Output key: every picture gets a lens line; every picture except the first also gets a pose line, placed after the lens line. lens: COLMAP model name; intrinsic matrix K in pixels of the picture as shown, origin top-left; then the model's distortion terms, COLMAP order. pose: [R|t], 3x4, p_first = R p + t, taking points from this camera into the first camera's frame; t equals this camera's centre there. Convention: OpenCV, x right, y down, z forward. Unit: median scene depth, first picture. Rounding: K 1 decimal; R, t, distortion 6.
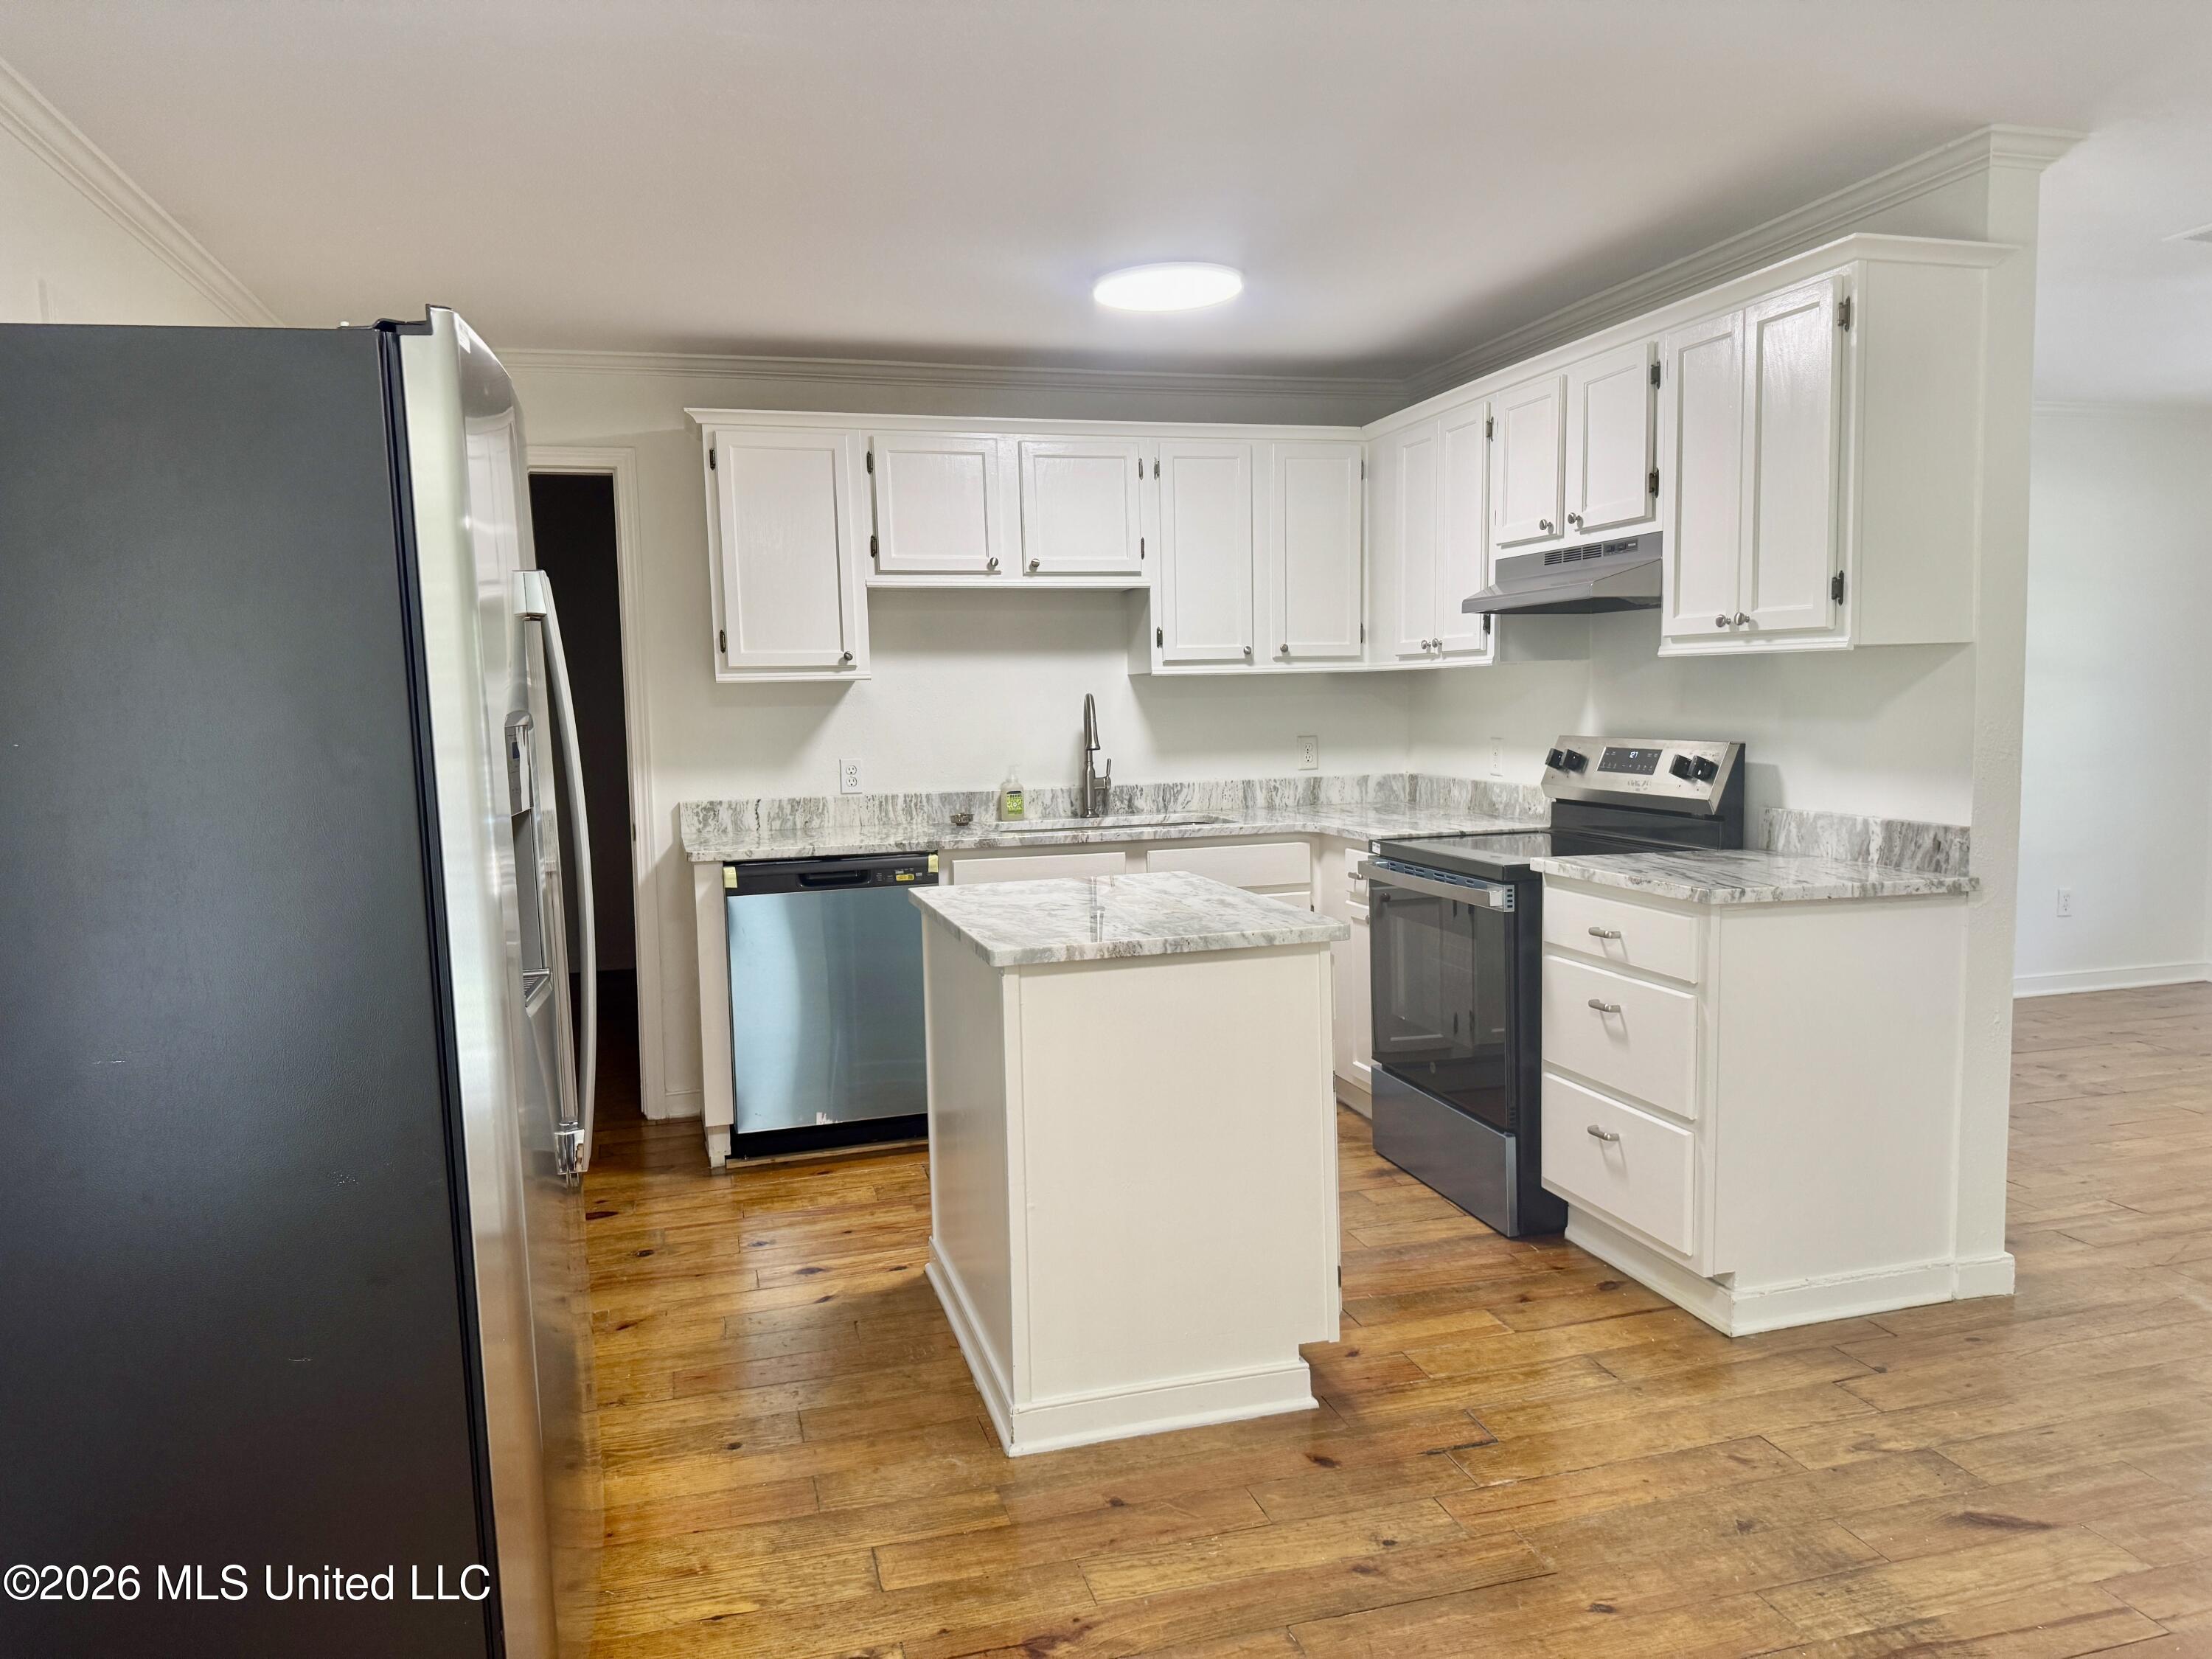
lens RADIAL K [[1551.9, 0, 1102.1], [0, 1551.9, 836.2], [0, 0, 1]] dist [0.048204, -0.060761]
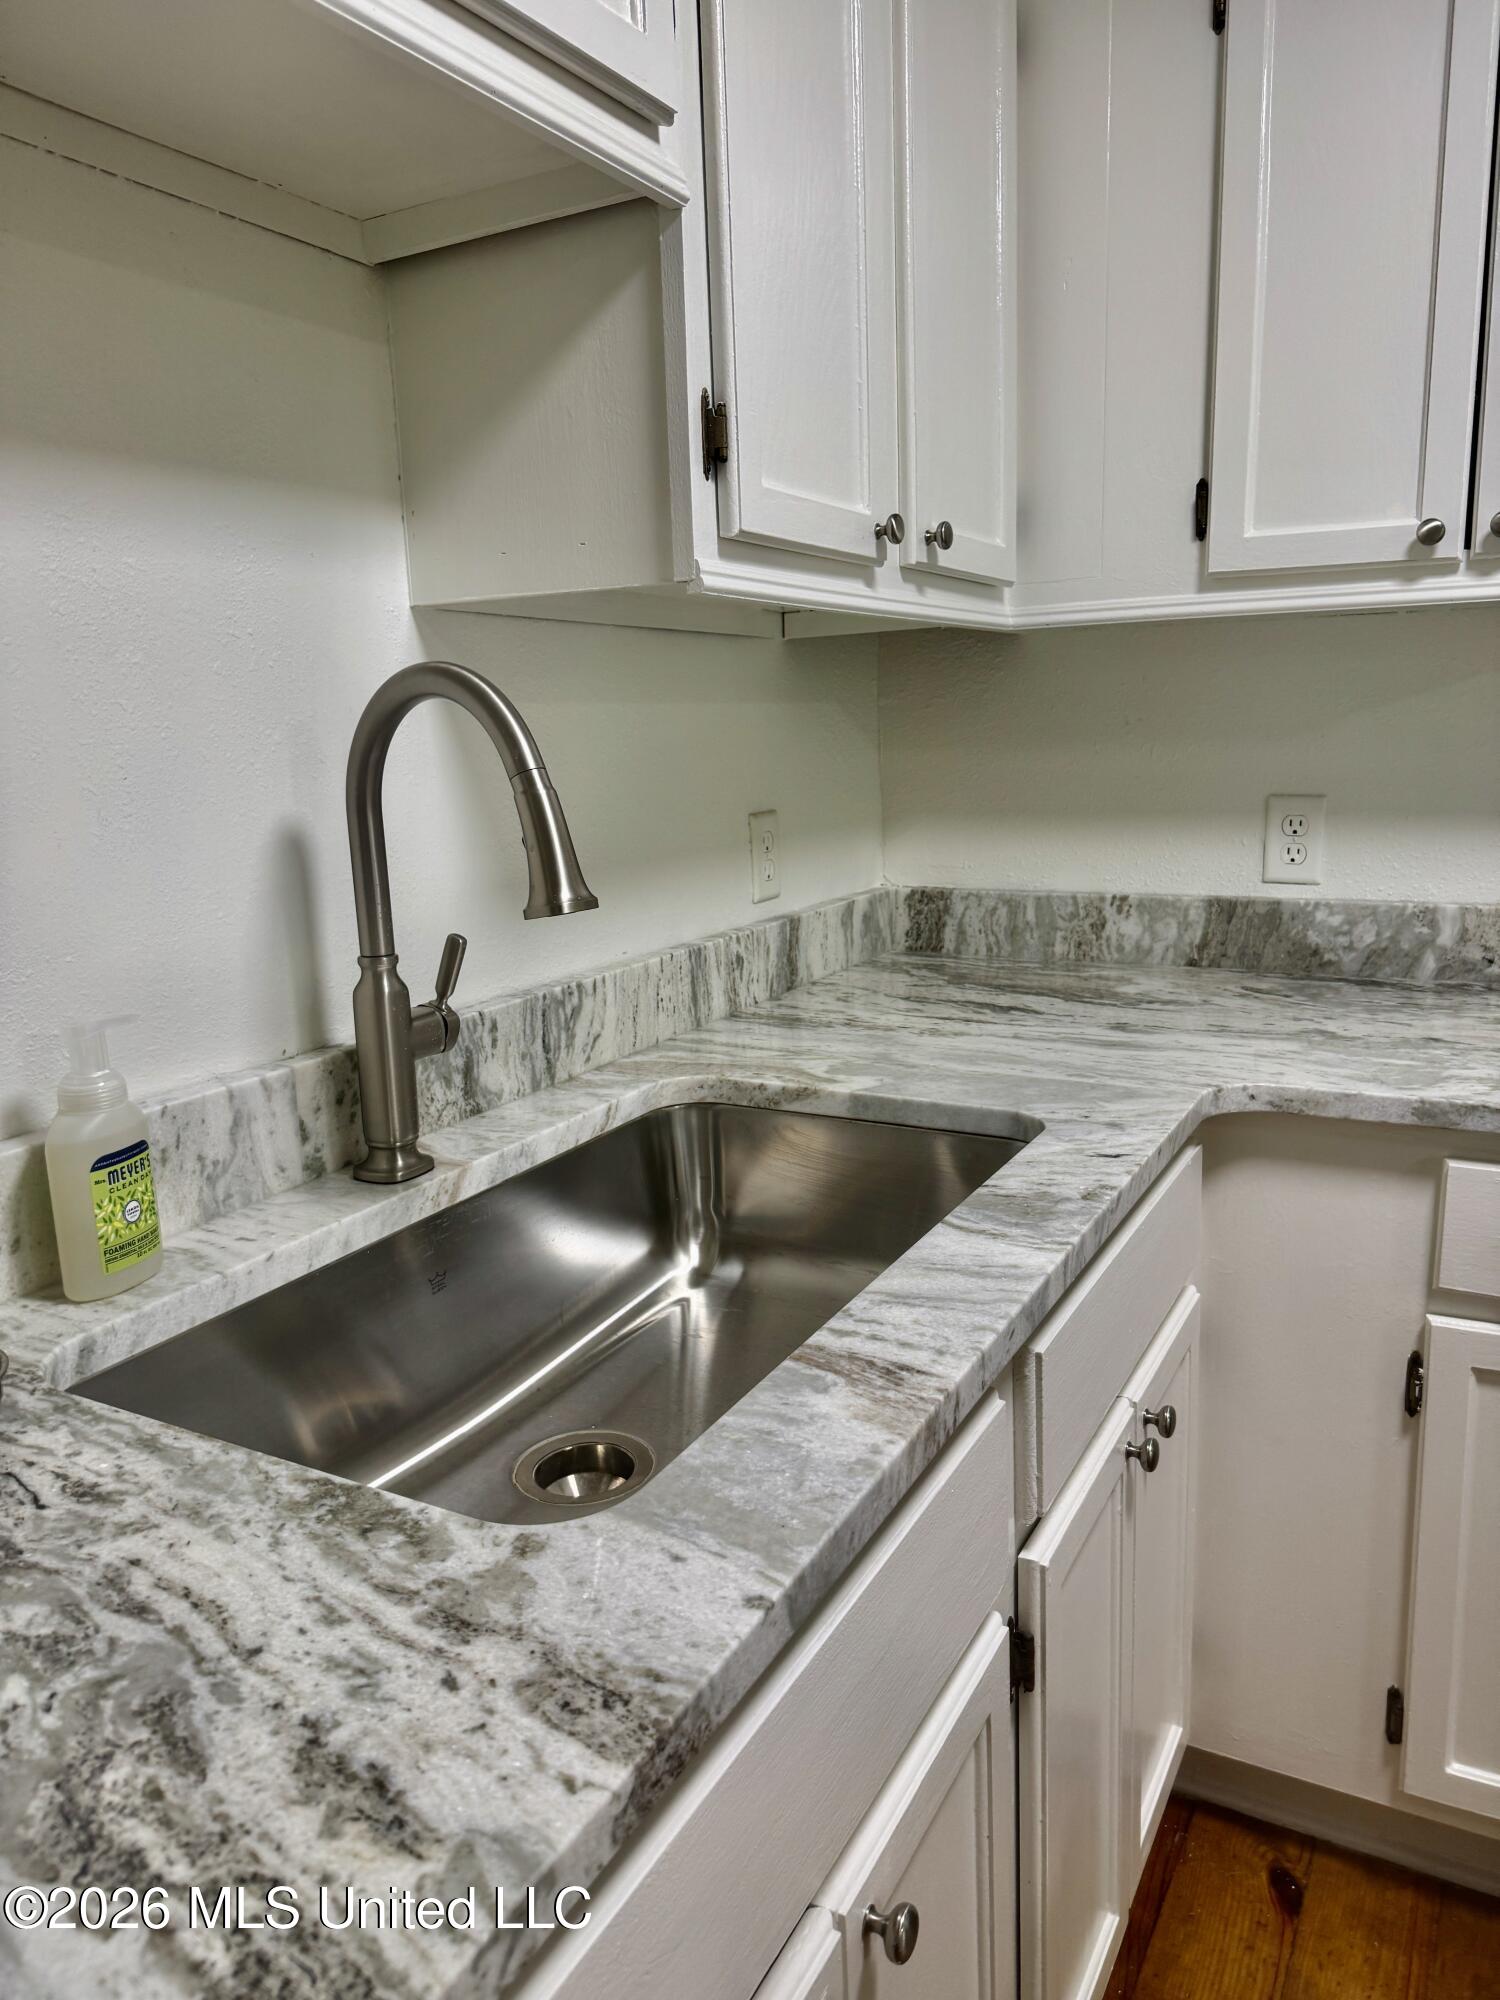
lens RADIAL K [[1406.5, 0, 750.0], [0, 1406.5, 1000.0], [0, 0, 1]] dist [0.009091, -0.010064]
pose [[0.704049, -0.138414, 0.696532, -0.160064], [0.082254, 0.990114, 0.113613, -0.080029], [-0.705372, -0.022696, 0.708474, 1.037761]]
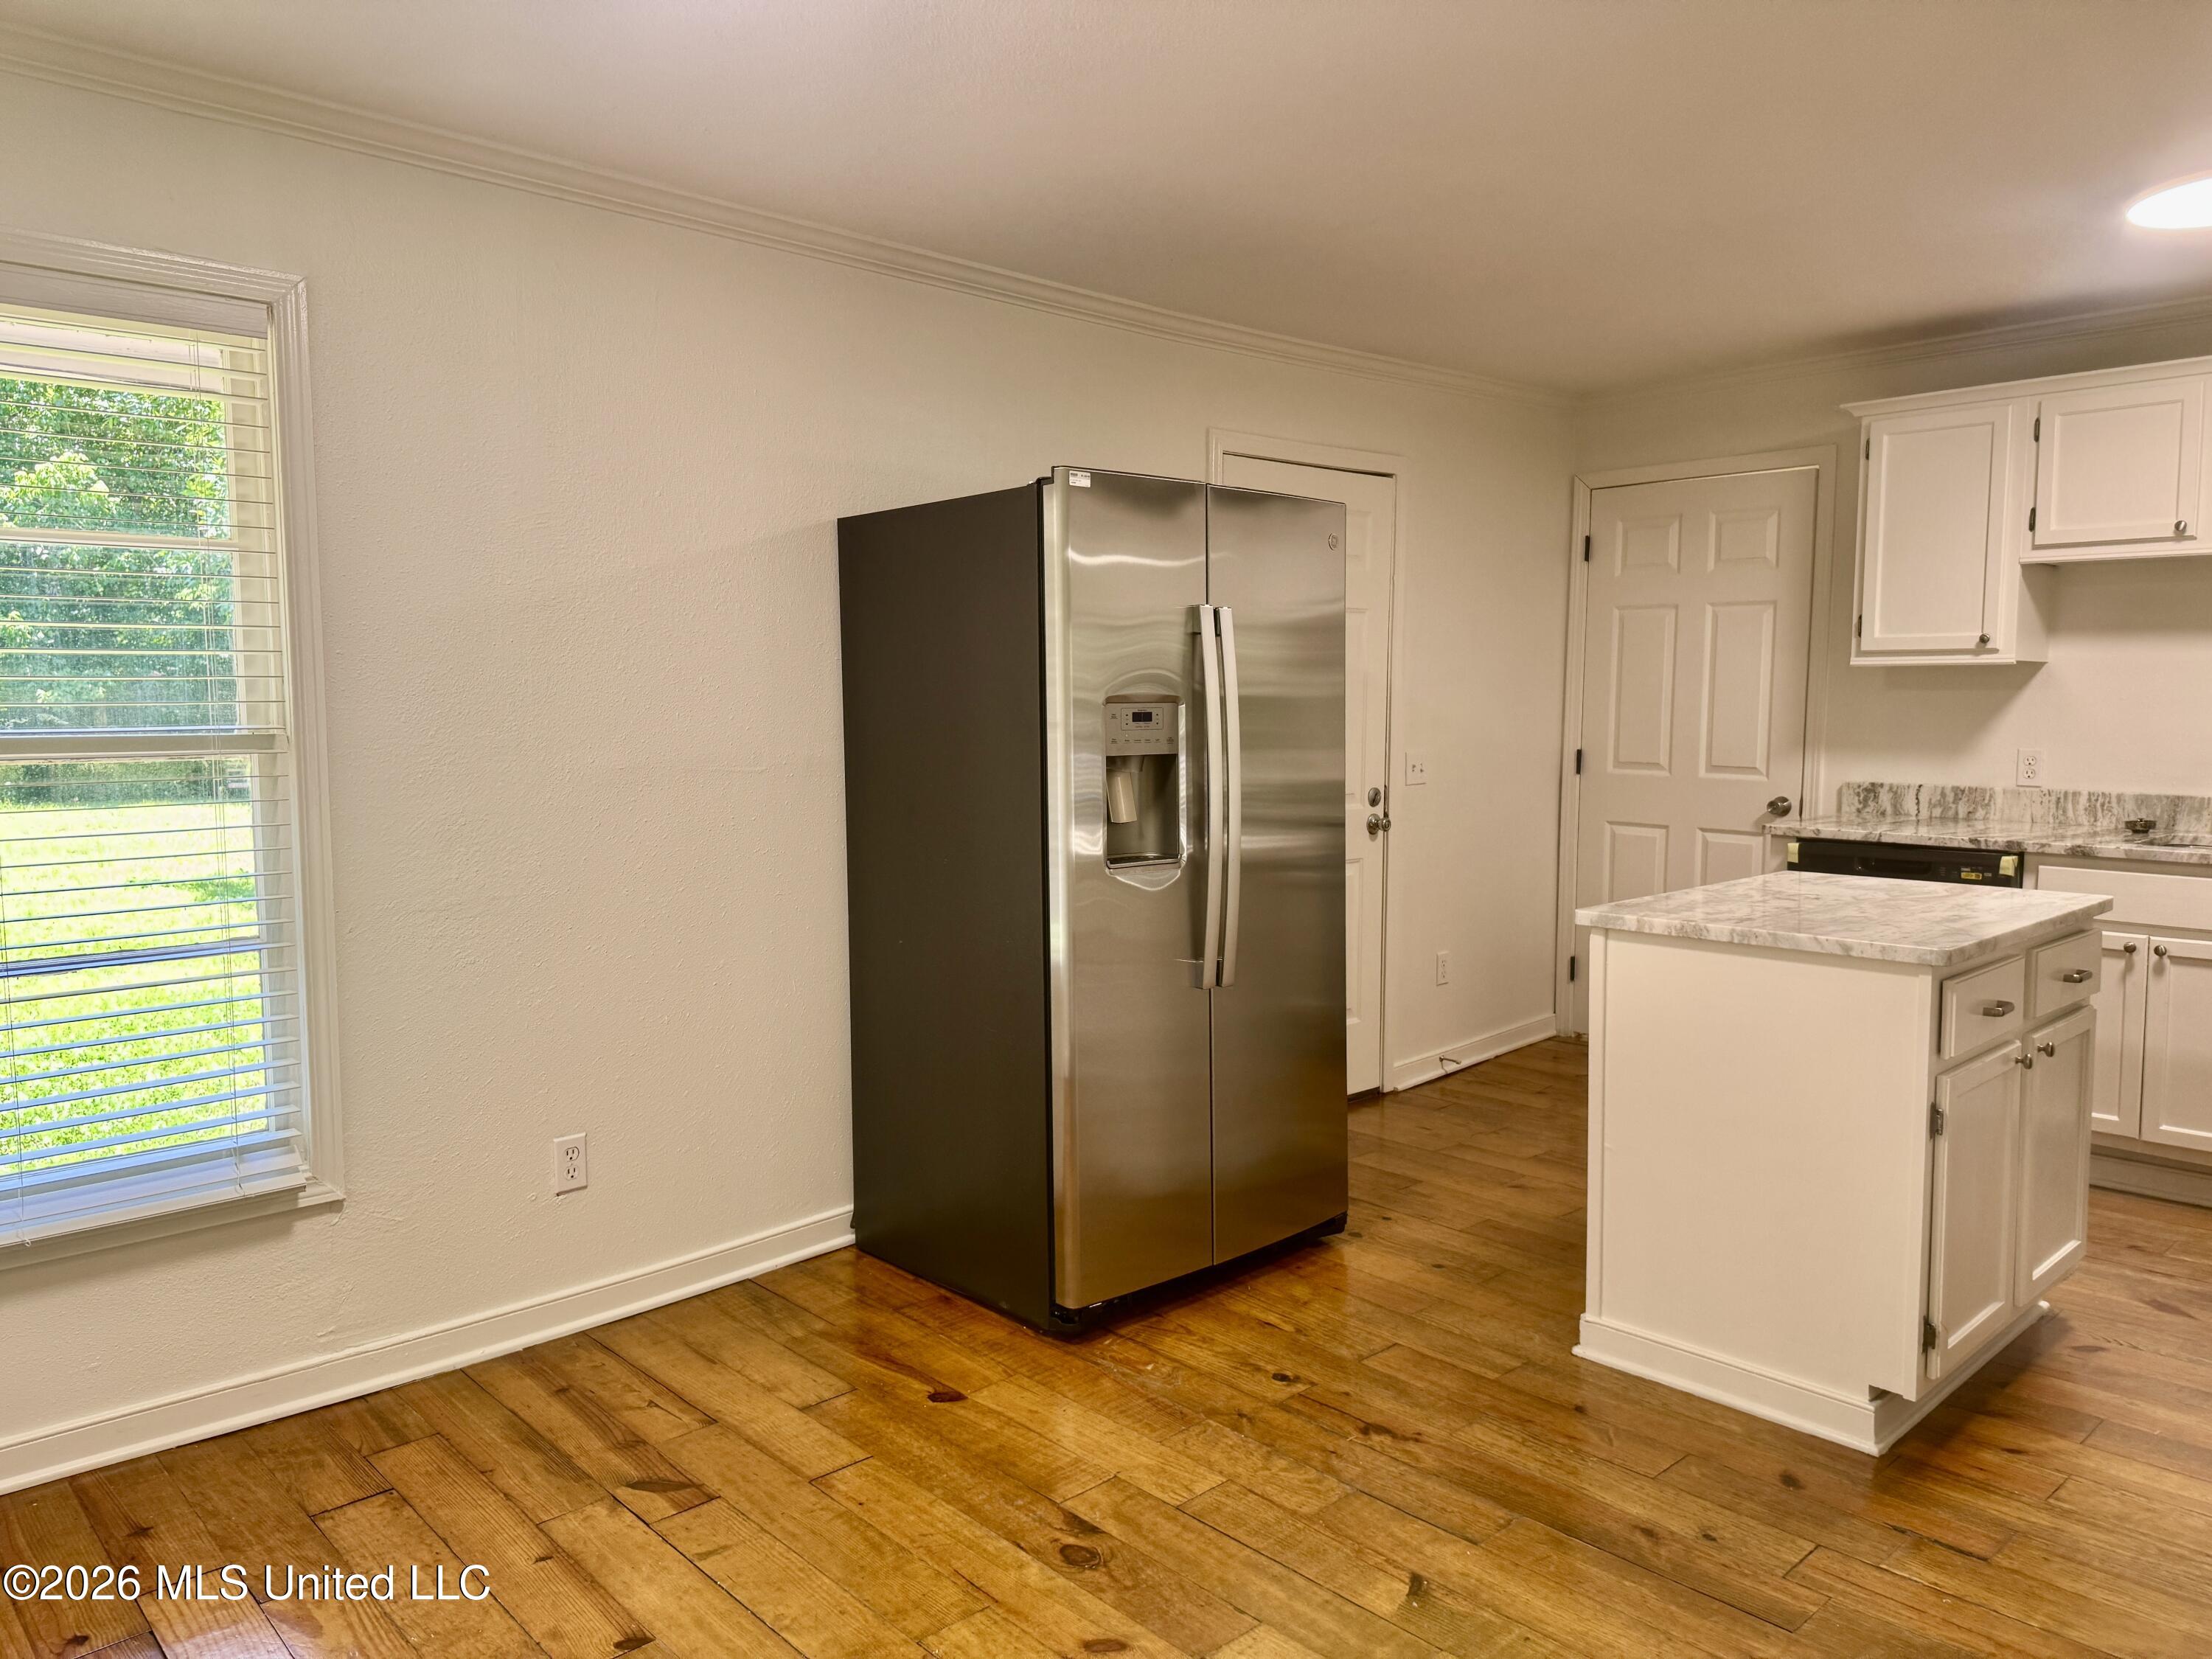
lens RADIAL K [[1555.6, 0, 1097.1], [0, 1555.6, 829.5], [0, 0, 1]] dist [0.009091, -0.010064]
pose [[0.460748, 0.105109, -0.881285, 0.513349], [-0.089213, 0.993418, 0.071841, -0.024373], [0.883036, 0.045522, 0.467092, 0.097102]]
